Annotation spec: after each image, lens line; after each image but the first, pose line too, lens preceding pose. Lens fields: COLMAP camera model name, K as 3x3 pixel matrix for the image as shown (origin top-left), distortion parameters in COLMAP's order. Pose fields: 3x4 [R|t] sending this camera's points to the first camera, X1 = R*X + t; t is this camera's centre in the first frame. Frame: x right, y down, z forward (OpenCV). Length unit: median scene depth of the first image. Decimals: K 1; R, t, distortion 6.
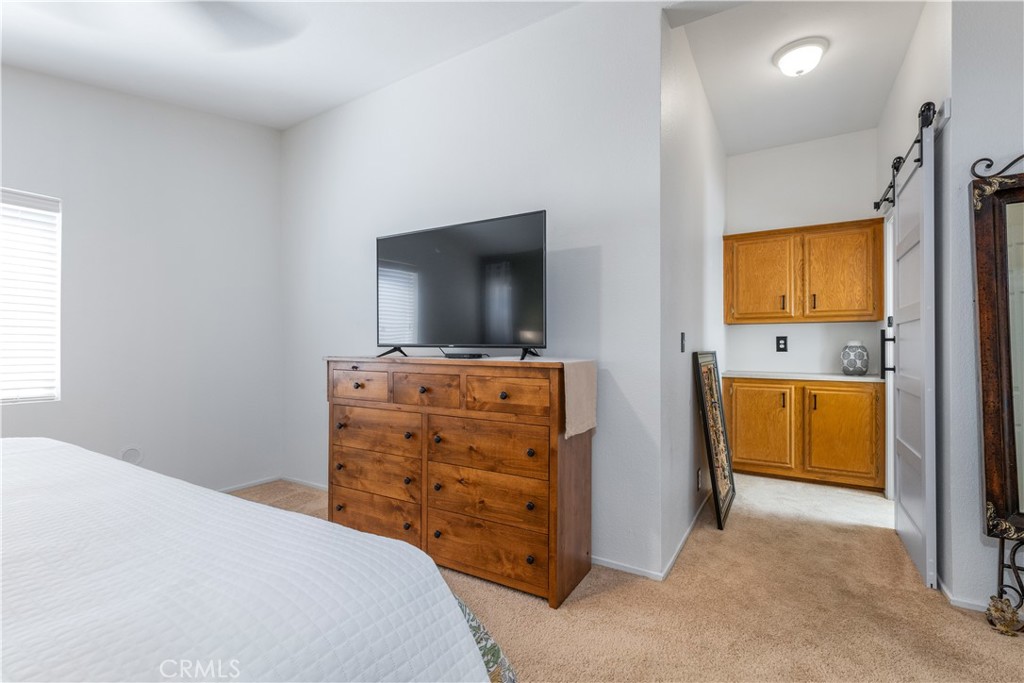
lens RADIAL K [[459.0, 0, 513.1], [0, 459.0, 343.1], [0, 0, 1]] dist [0.001176, -0.000215]
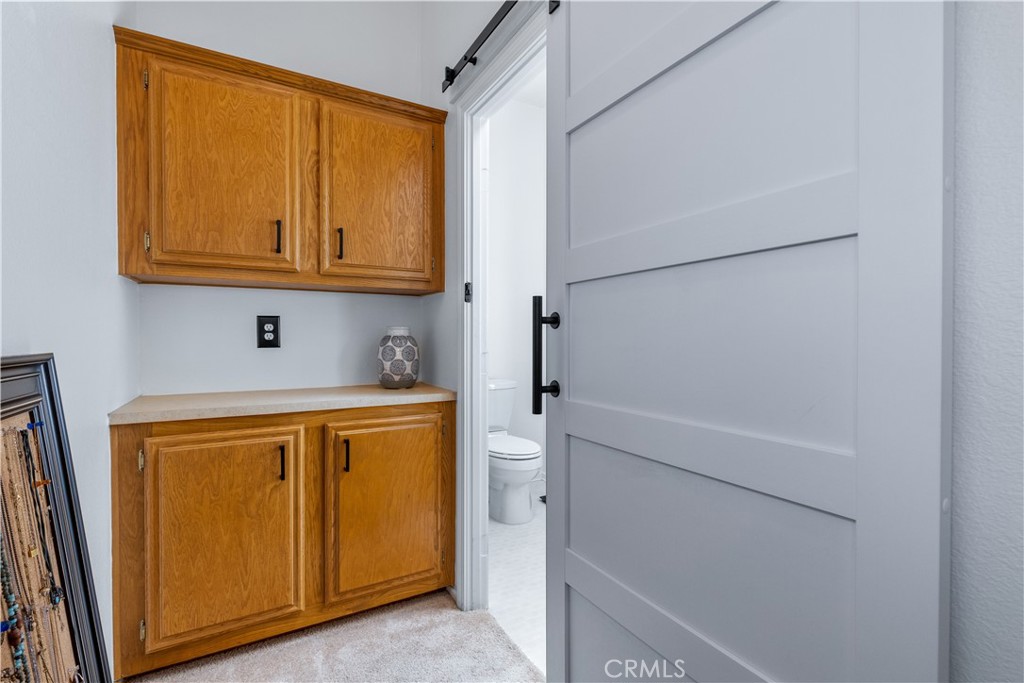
lens RADIAL K [[459.0, 0, 513.1], [0, 459.0, 343.1], [0, 0, 1]] dist [0.001176, -0.000215]
pose [[0.474099, -0.009882, 0.880416, 0.316692], [-0.006508, 0.999870, 0.014727, 0.005691], [-0.880448, -0.012712, 0.473973, 0.610723]]
